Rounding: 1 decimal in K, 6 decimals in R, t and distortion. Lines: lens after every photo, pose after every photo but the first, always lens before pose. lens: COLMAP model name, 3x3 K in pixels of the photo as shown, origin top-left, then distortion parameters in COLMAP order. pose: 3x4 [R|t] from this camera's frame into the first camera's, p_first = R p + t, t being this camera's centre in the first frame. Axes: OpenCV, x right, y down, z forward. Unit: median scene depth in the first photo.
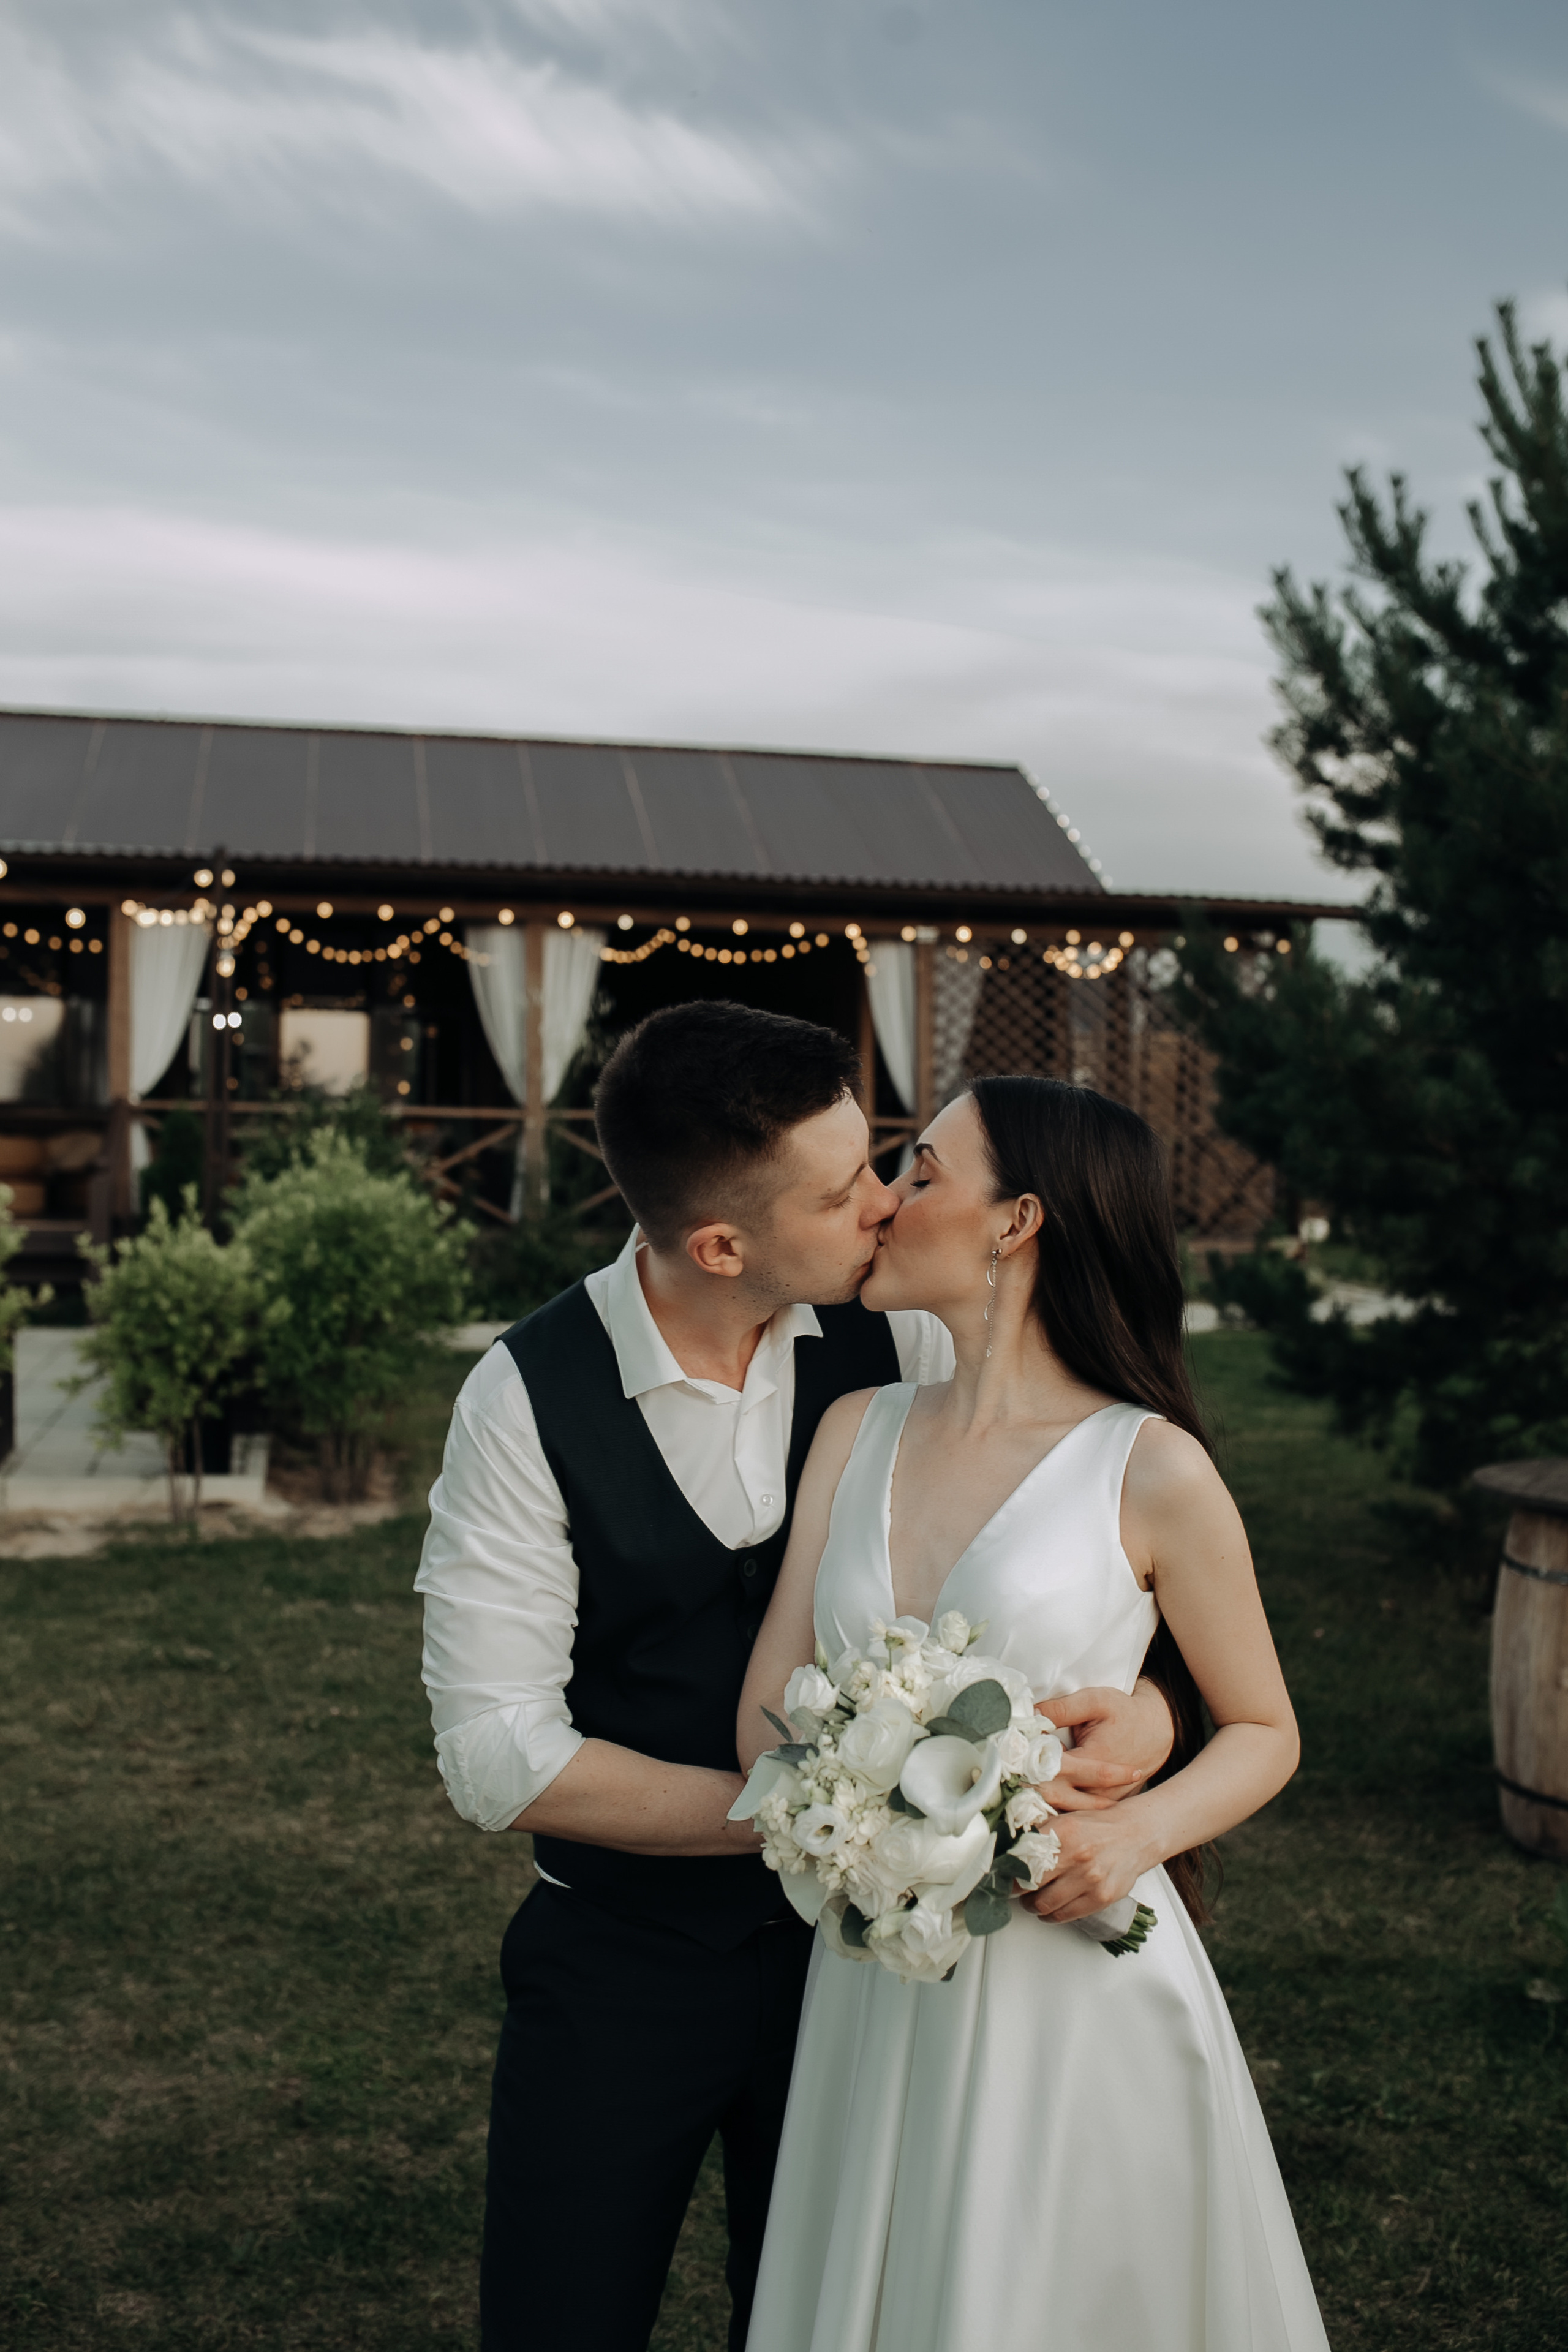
lens RADIAL K [[2293.1, 0, 783.2], [0, 2293.1, 1160.8], [0, 0, 1]] dist [-0.067240, 0.094338]
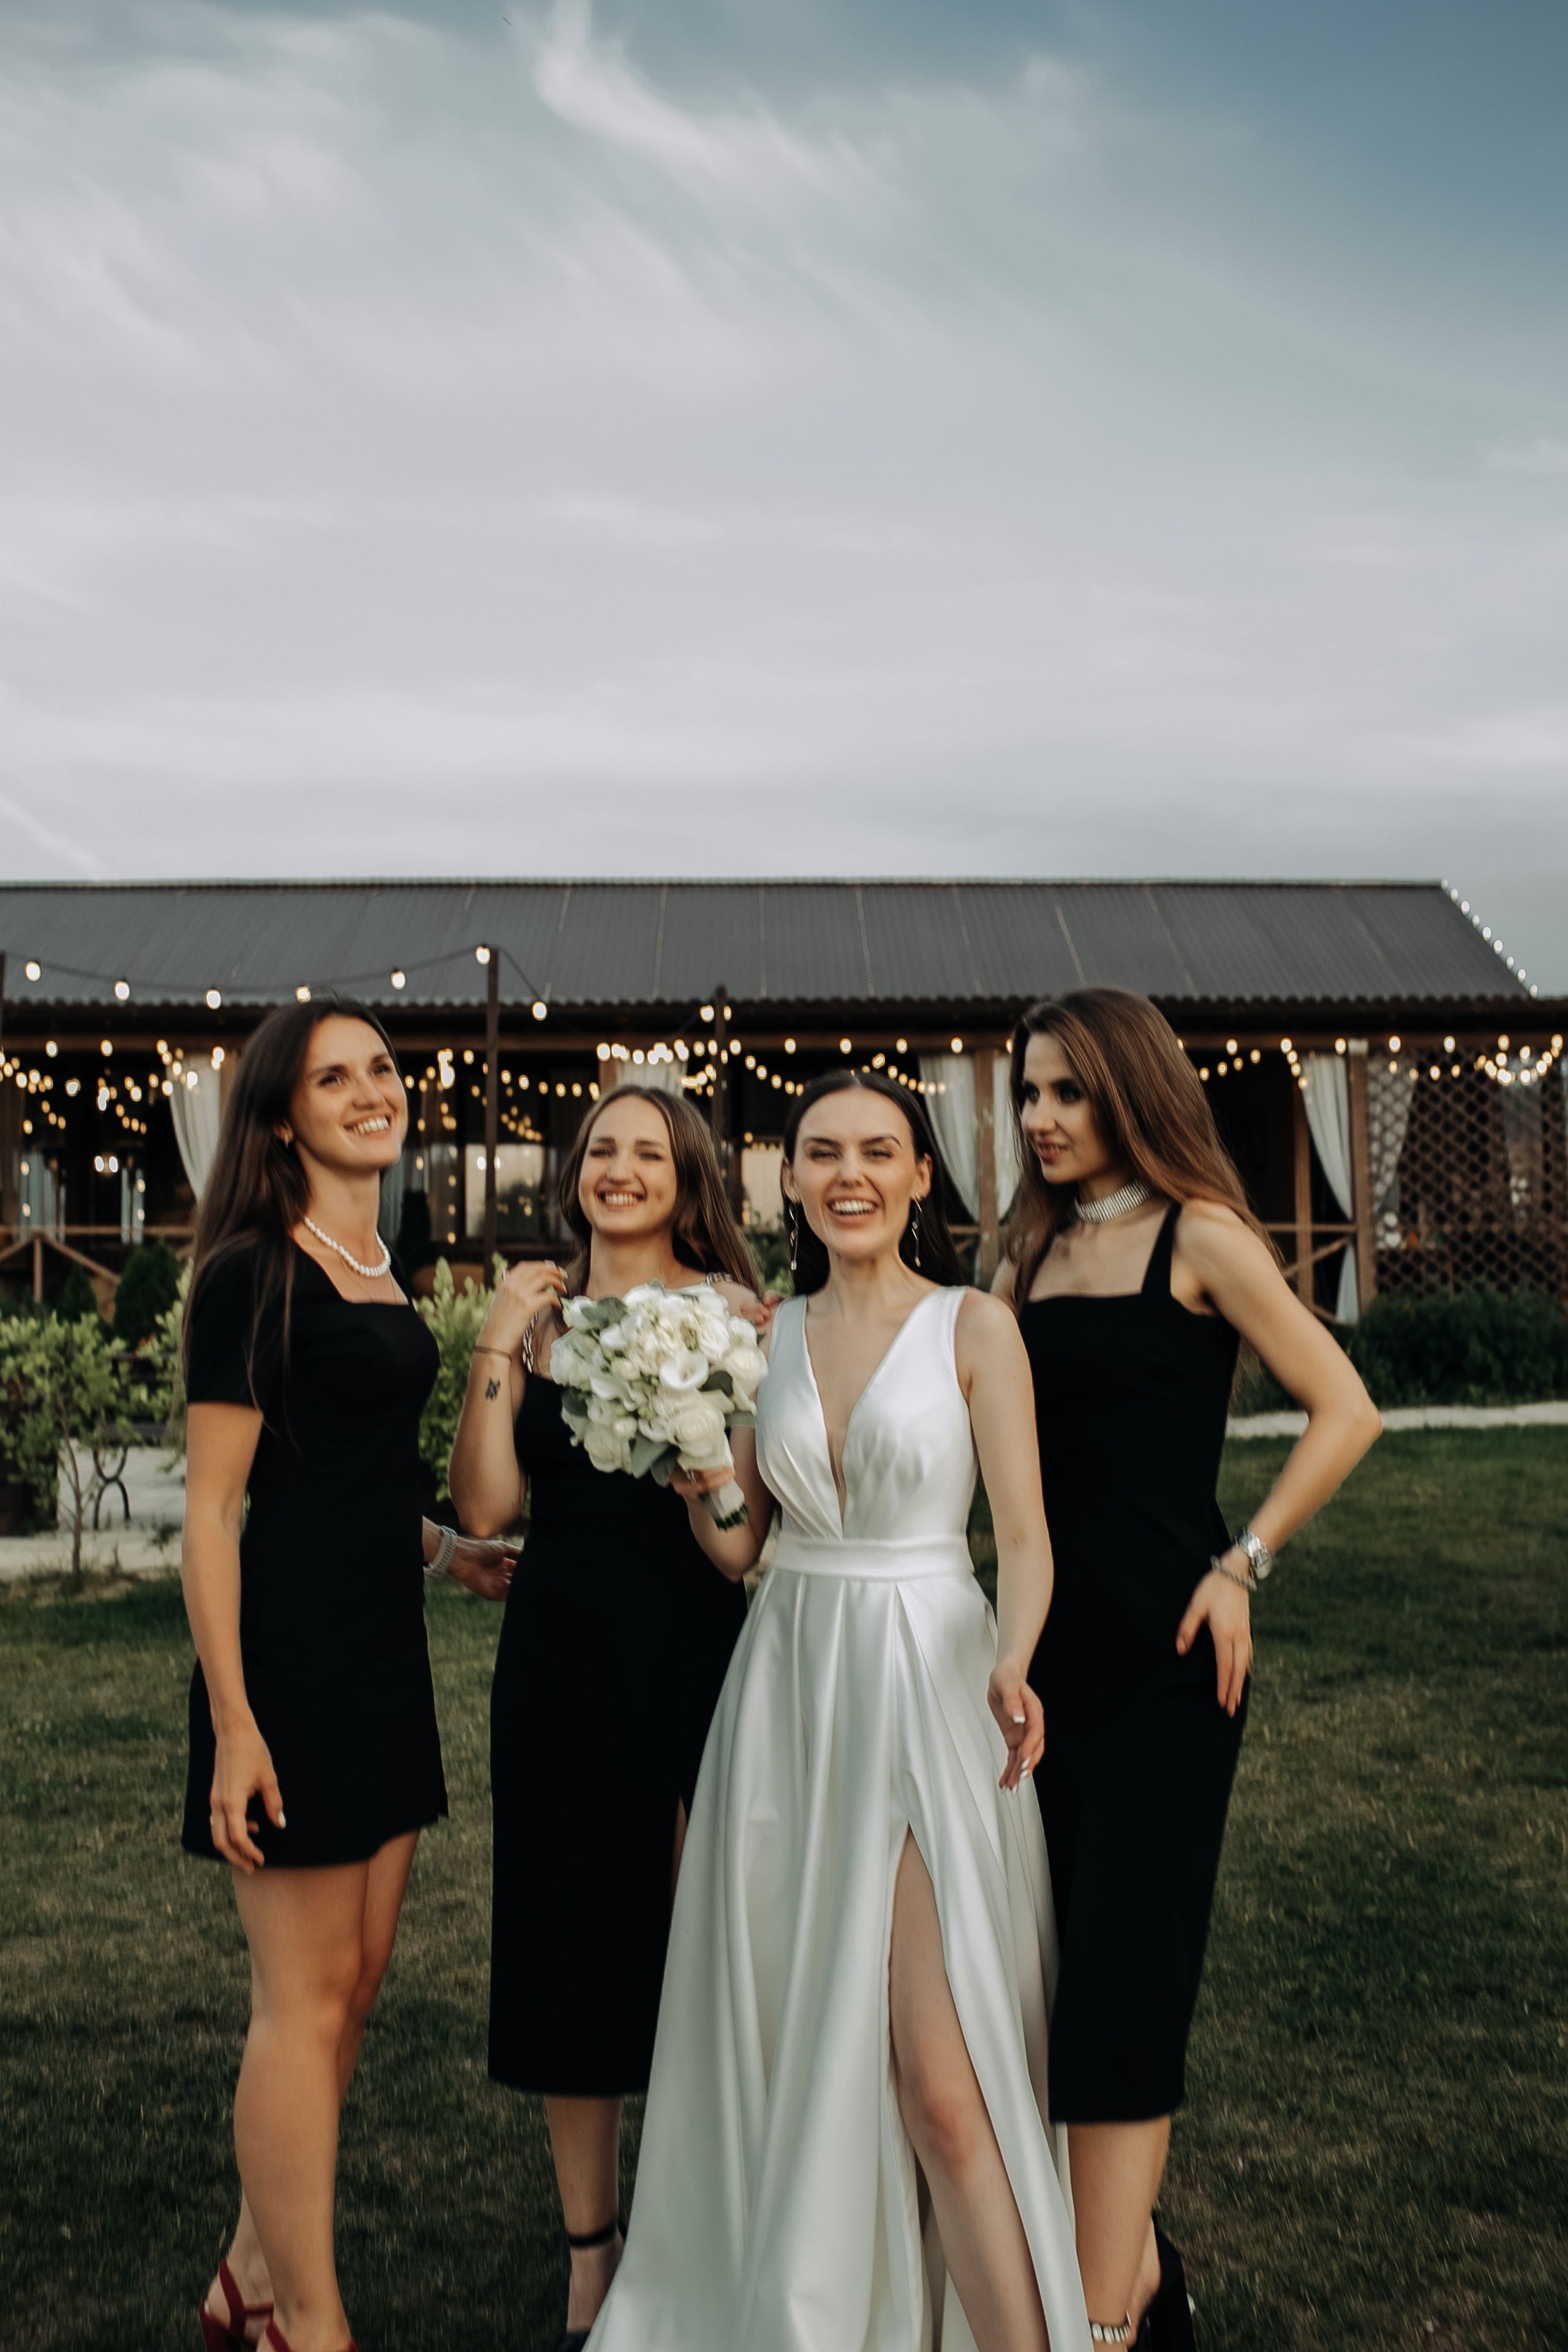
lens RADIAL K [[2355.4, 0, 762.8], [0, 2355.4, 1140.6], [0, 0, 1]] dist [-0.071737, 0.105511]
pose [[0.983236, -0.036365, -0.178672, -0.020837], [0.022852, 0.996761, -0.077112, 0.028439], [0.180898, 0.071736, 0.980882, -0.129743]]
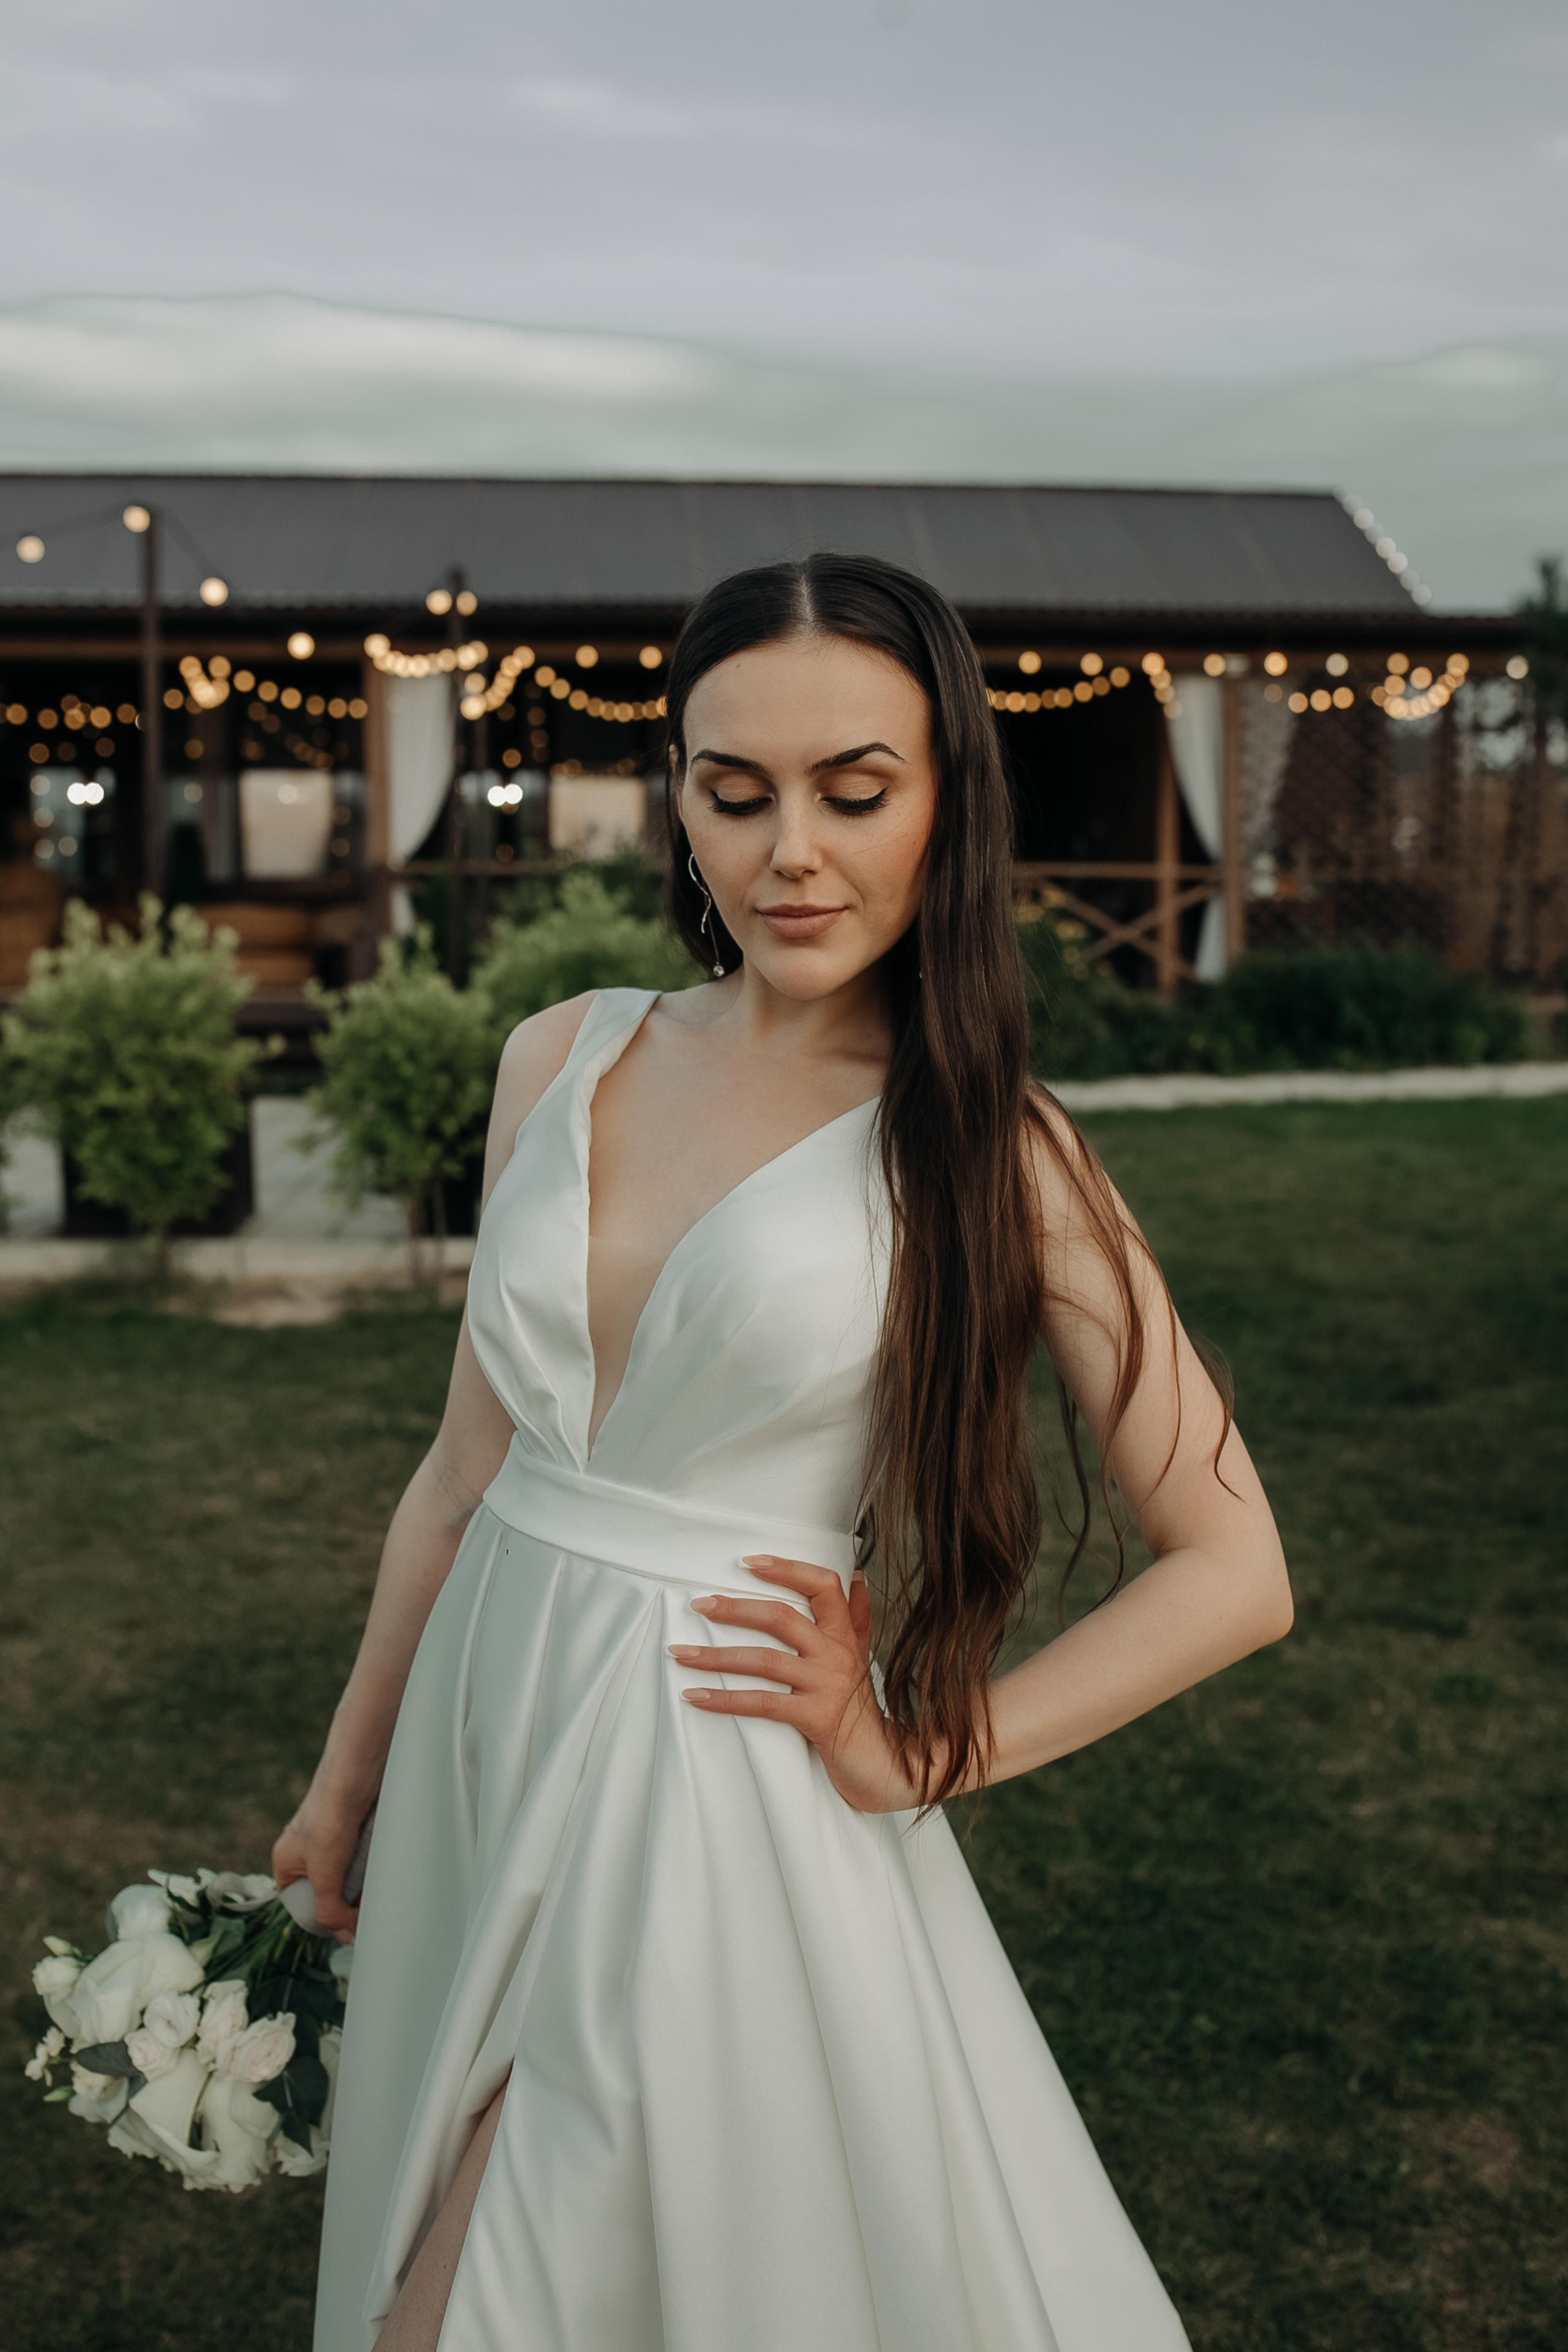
lens RADIAL K [[2293.1, 0, 783.2], [0, 2293.1, 1160.8], [0, 0, 1]] dist [-0.067240, 0.094338]
pose [[0.991008, -0.005188, -0.133702, 0.006939], [0.016948, 0.996067, 0.086964, 0.023011], [0.132725, -0.088448, 0.987199, 0.082025]]
